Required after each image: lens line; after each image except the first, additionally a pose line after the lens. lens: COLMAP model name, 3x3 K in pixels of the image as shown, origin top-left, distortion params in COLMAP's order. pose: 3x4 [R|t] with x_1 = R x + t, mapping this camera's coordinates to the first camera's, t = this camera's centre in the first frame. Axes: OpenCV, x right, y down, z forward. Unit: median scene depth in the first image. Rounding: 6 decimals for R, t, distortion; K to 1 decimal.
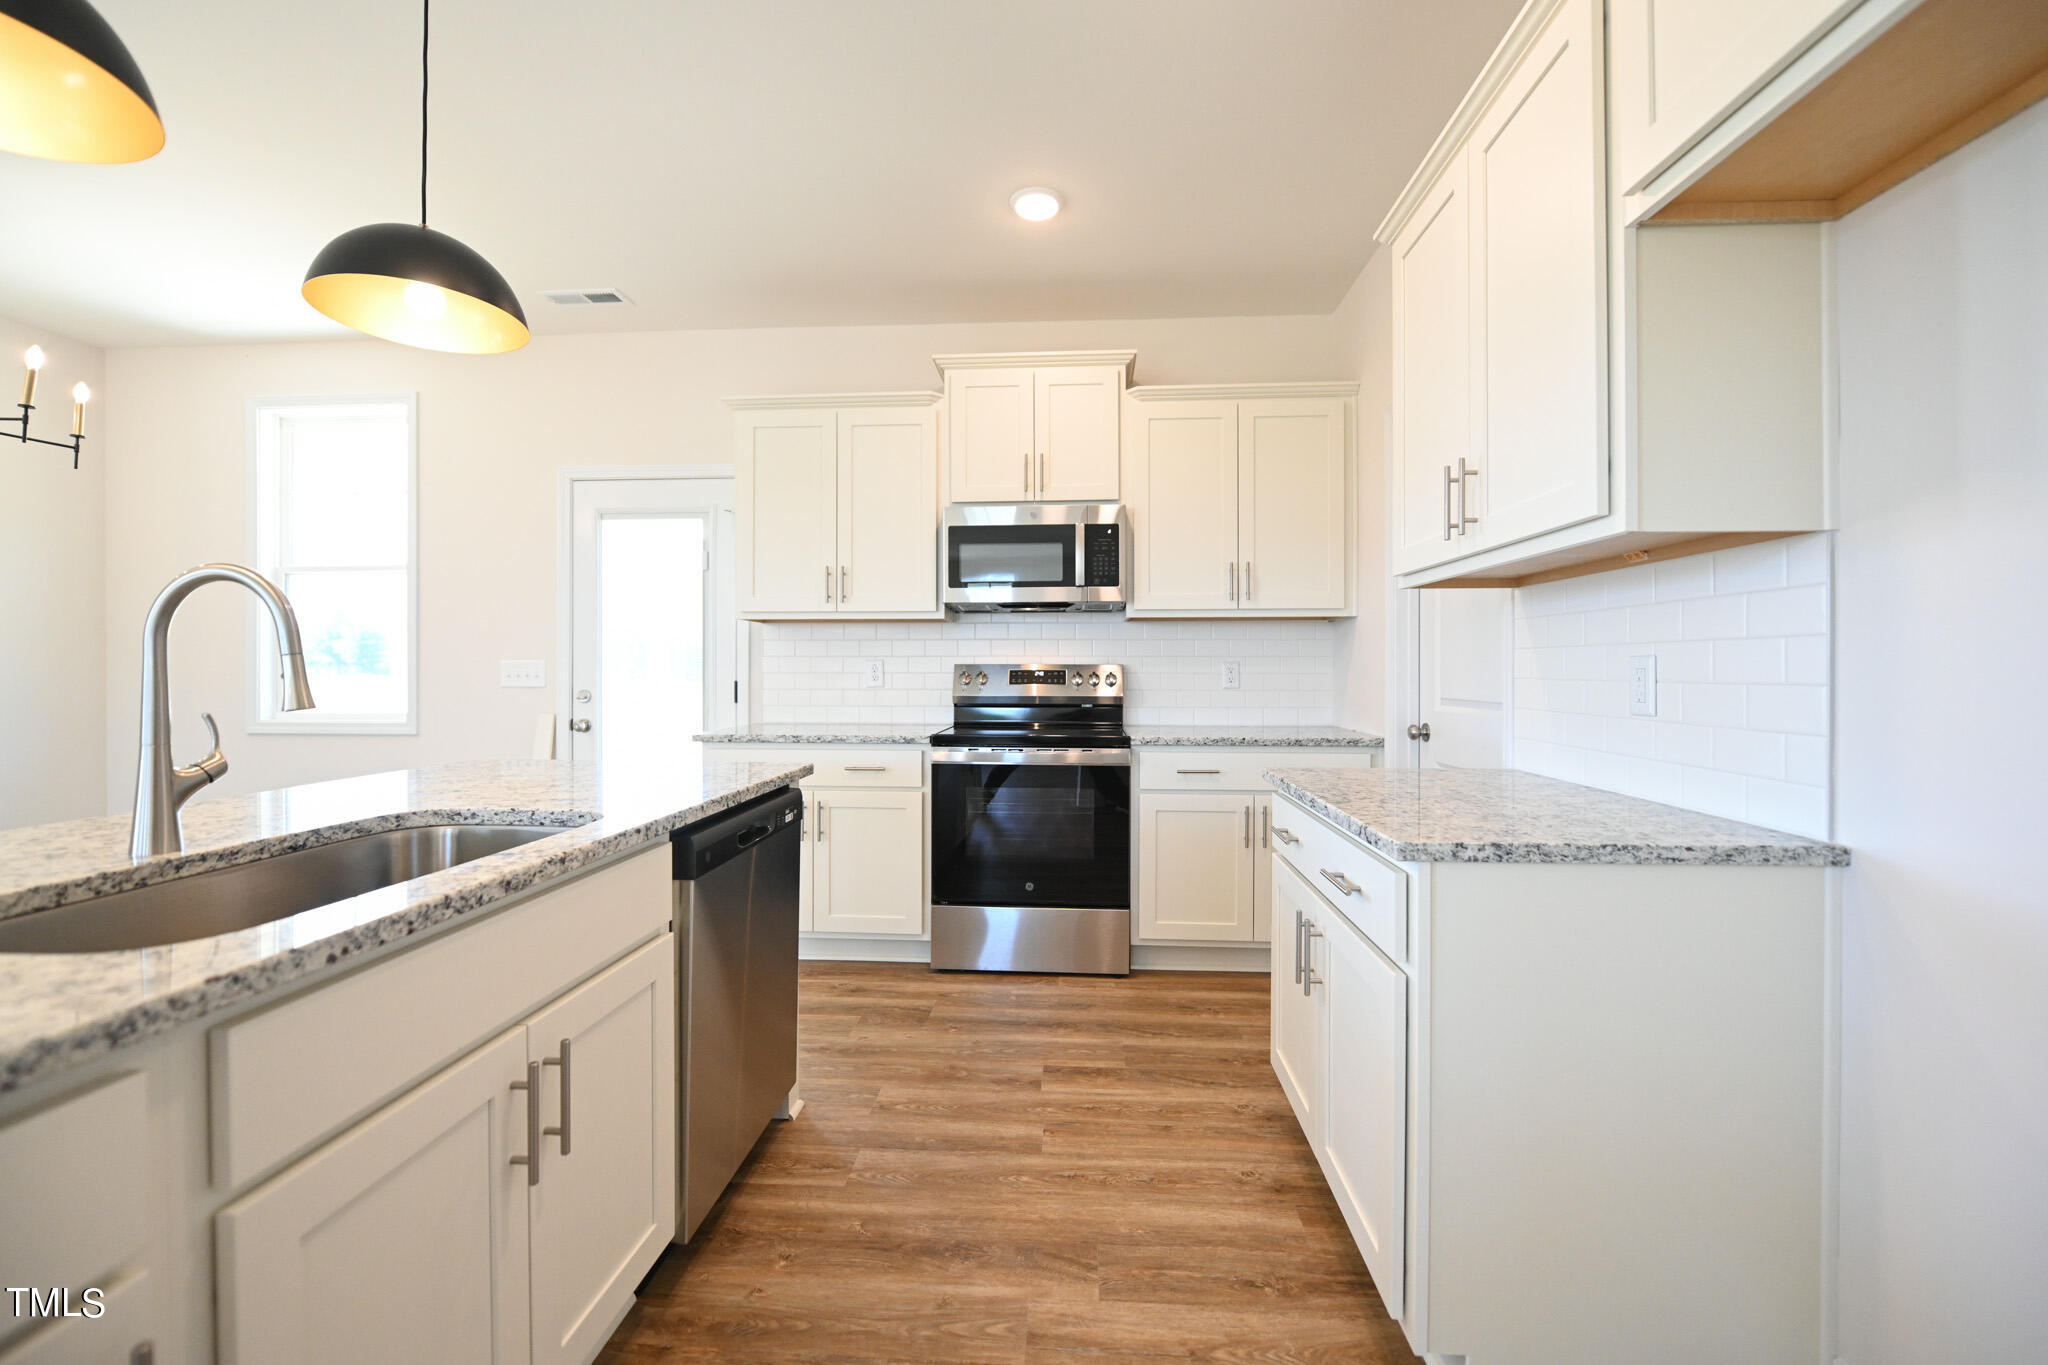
lens RADIAL K [[822.2, 0, 1020.6], [0, 822.2, 667.8], [0, 0, 1]] dist [-0.000954, -0.000198]
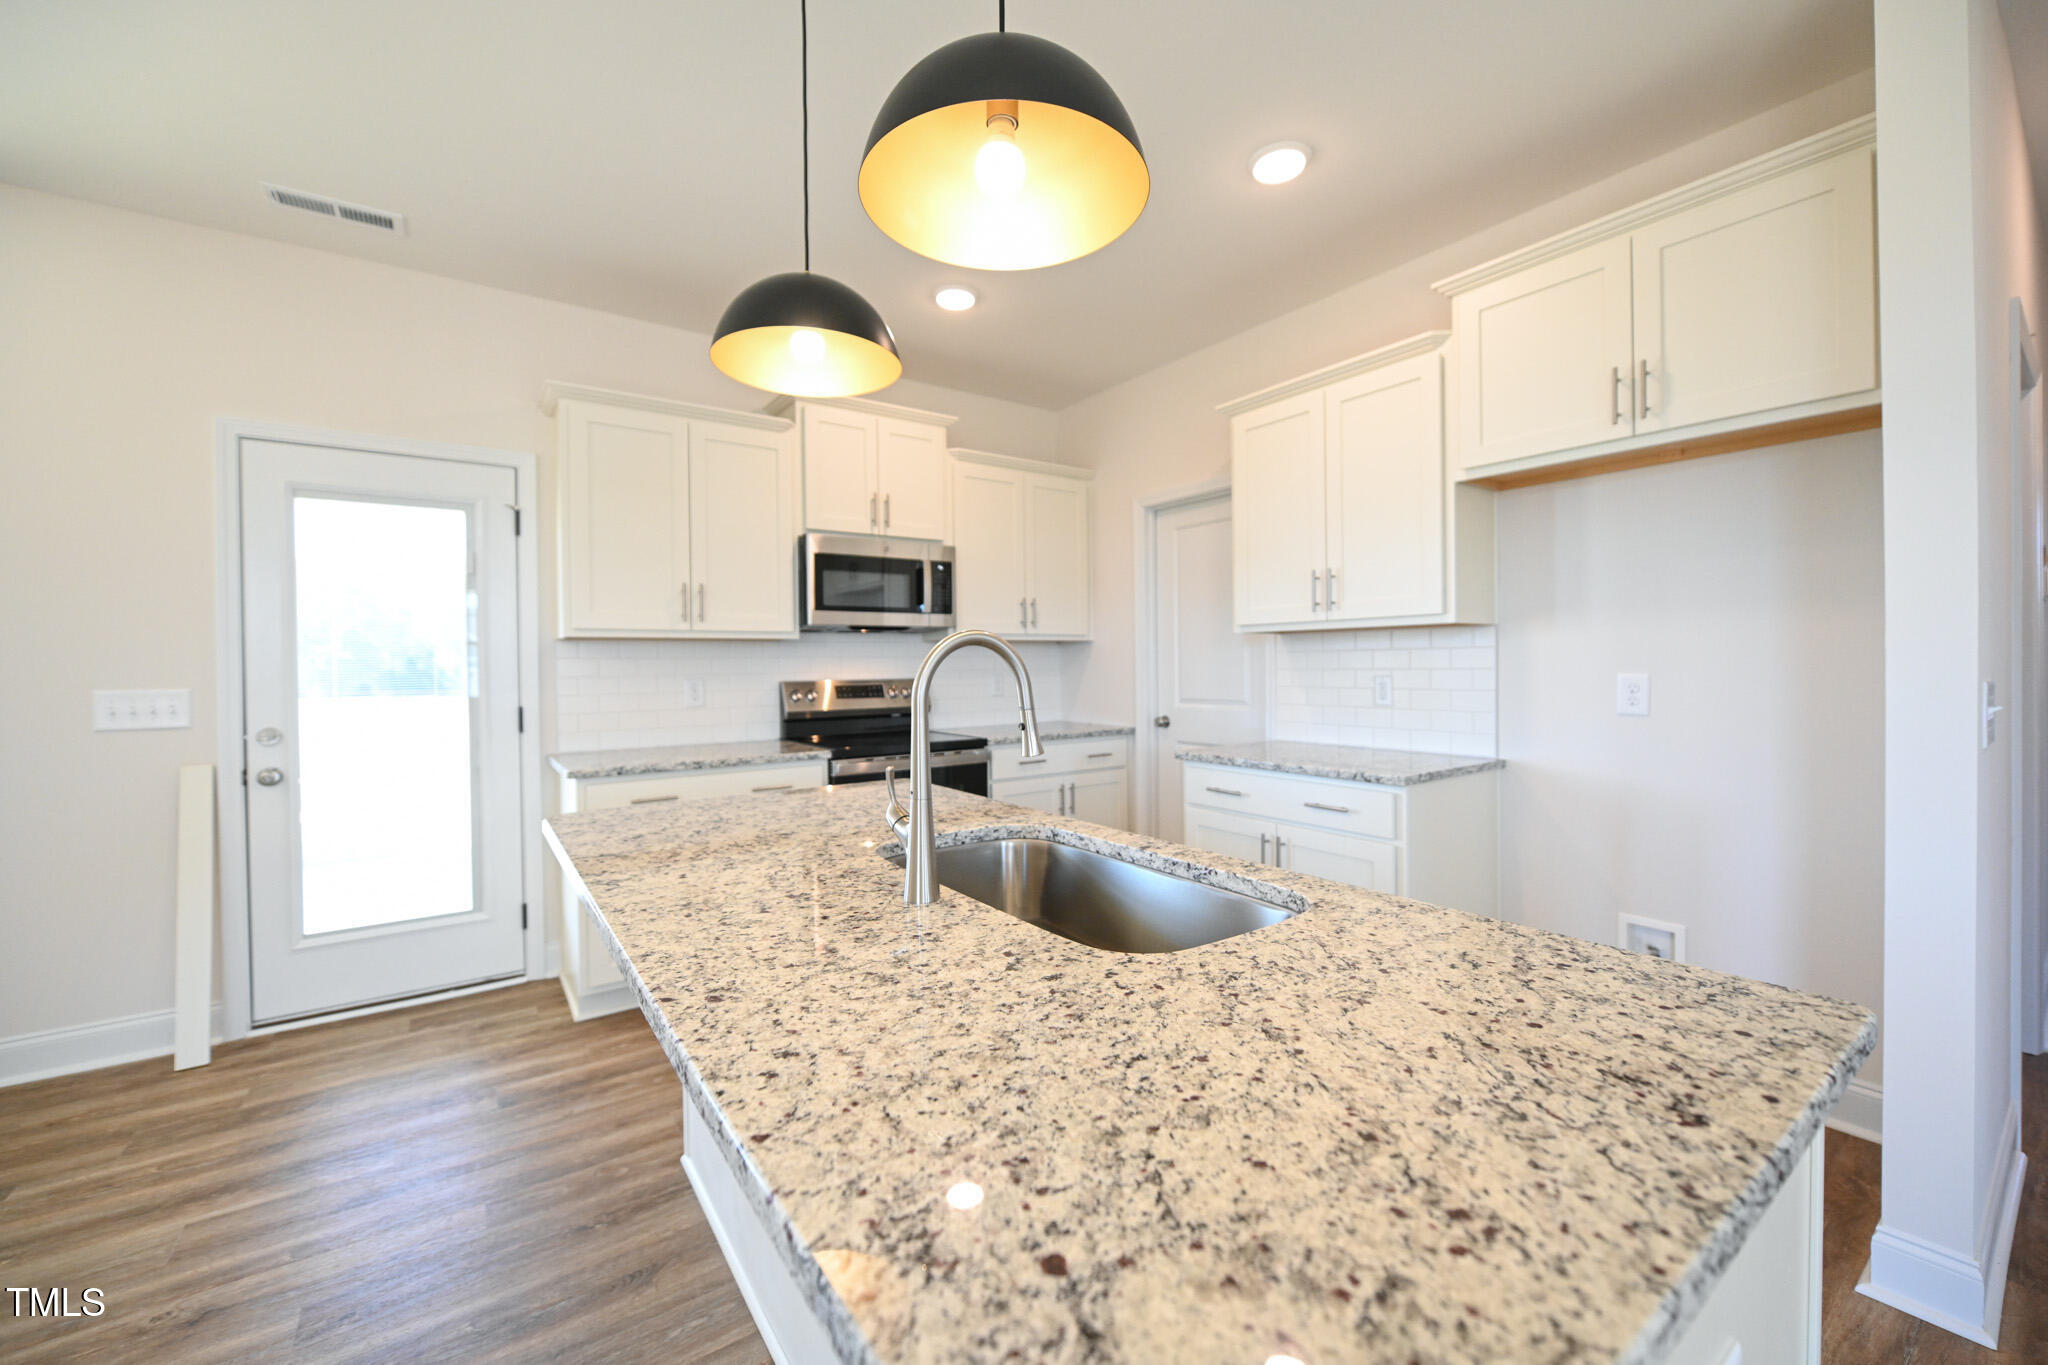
lens RADIAL K [[804.2, 0, 1019.7], [0, 804.2, 669.6], [0, 0, 1]] dist [-0.001721, -0.000437]
pose [[0.775481, -0.013708, 0.631221, -0.540875], [0.011359, 0.999905, 0.007760, -0.026562], [-0.631268, 0.001152, 0.775564, 0.030366]]
